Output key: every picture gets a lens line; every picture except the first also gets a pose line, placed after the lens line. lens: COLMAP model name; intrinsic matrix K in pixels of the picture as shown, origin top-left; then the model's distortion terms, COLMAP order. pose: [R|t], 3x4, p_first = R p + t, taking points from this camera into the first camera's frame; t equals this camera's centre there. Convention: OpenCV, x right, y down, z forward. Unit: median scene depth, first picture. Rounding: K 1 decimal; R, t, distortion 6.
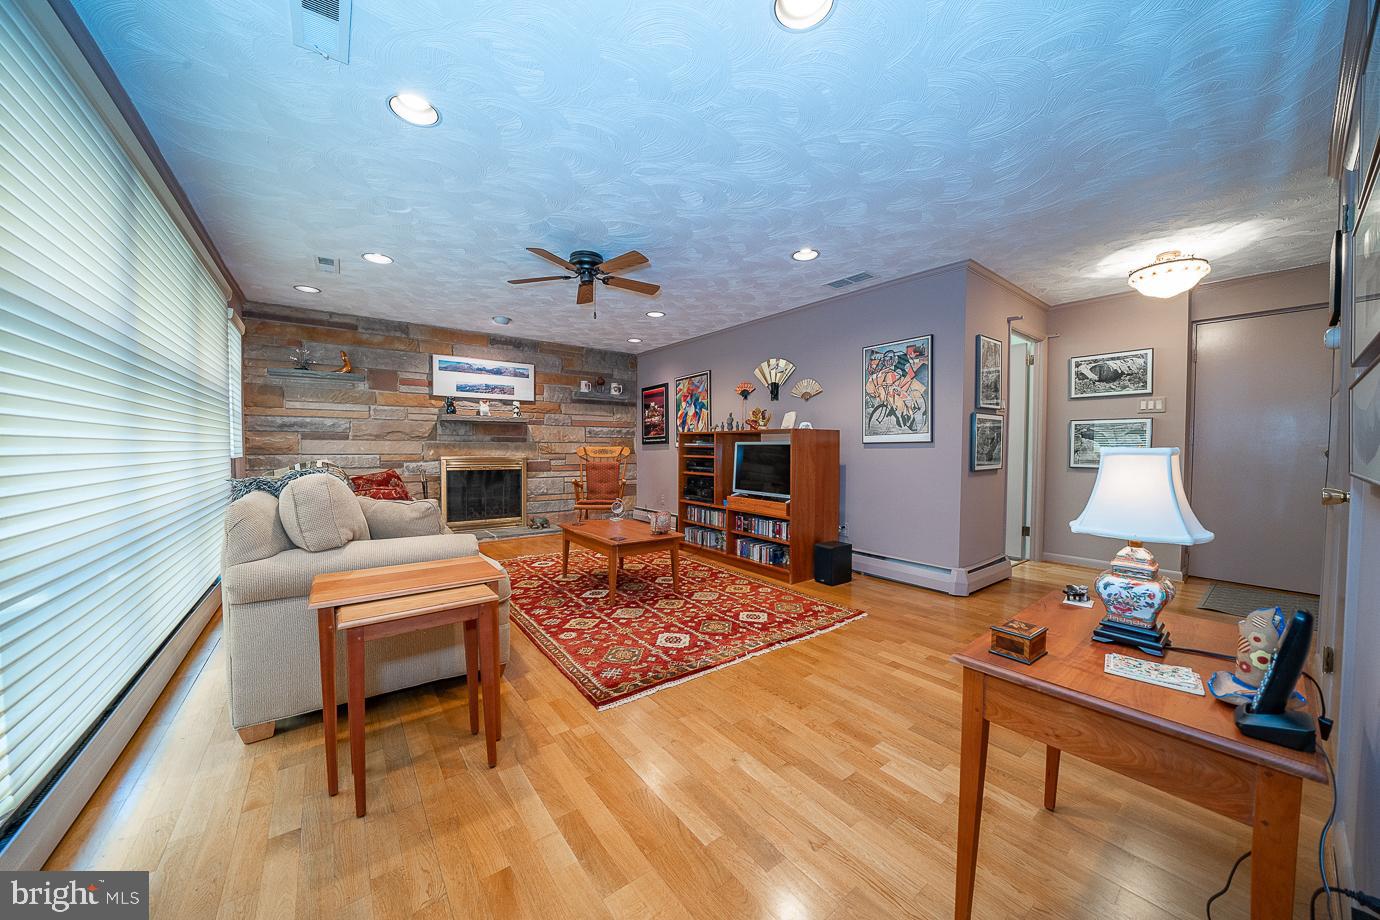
lens RADIAL K [[473.6, 0, 688.0], [0, 473.6, 462.9], [0, 0, 1]] dist [-0.025477, 0.002735]
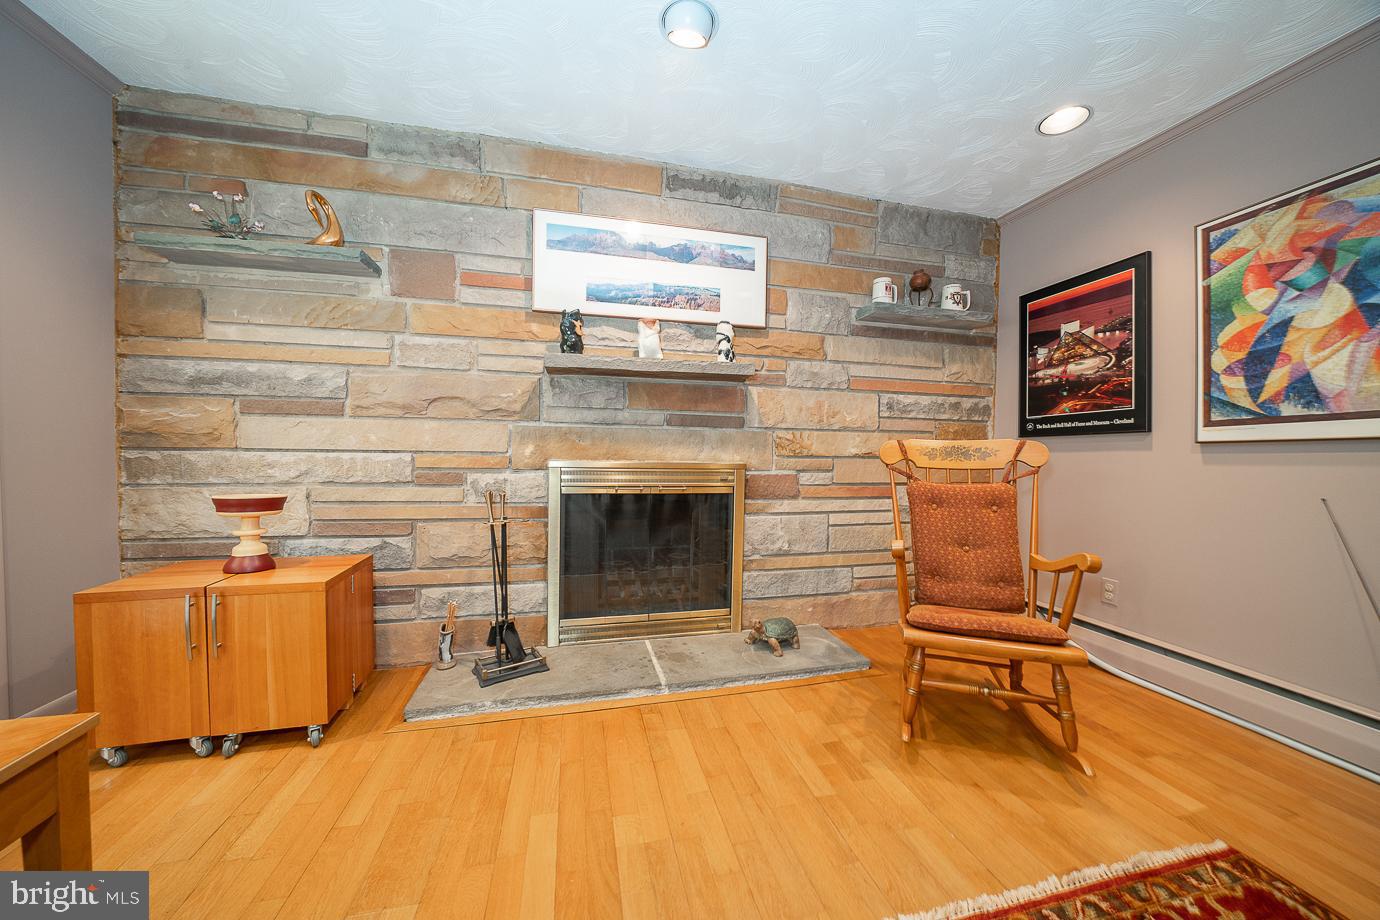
lens RADIAL K [[473.6, 0, 688.3], [0, 473.6, 460.2], [0, 0, 1]] dist [-0.025477, 0.002735]
pose [[0.919435, 0.017865, -0.392836, -0.273908], [-0.022313, 0.999728, -0.006759, -0.014118], [0.392609, 0.014979, 0.919584, 0.730353]]
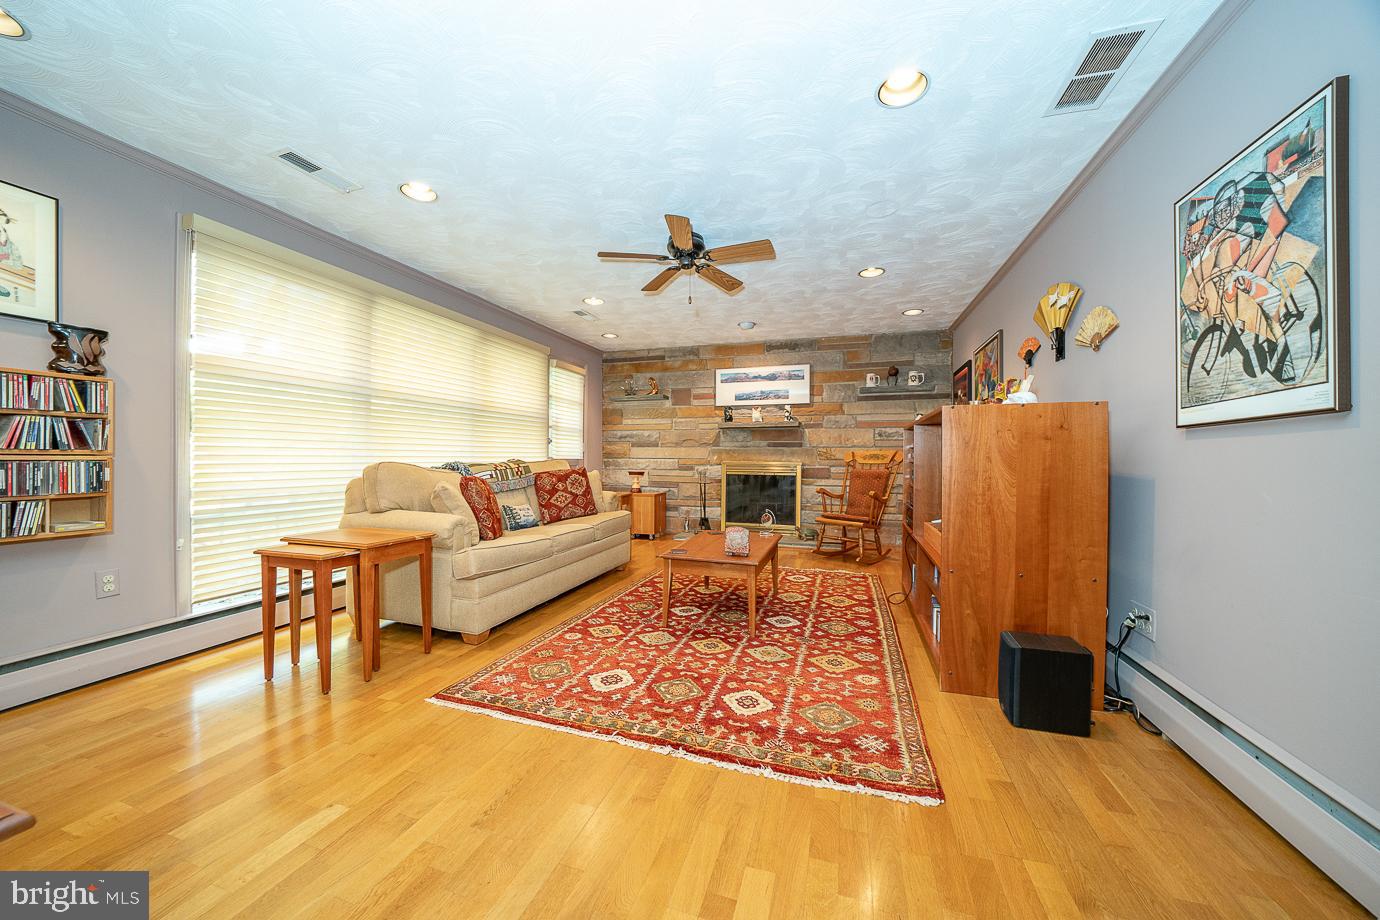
lens RADIAL K [[473.6, 0, 695.5], [0, 473.6, 460.4], [0, 0, 1]] dist [-0.025477, 0.002735]
pose [[0.583441, 0.002493, -0.812152, 0.368726], [-0.027979, 0.999463, -0.017033, 0.005706], [0.811674, 0.032661, 0.583197, 0.333685]]
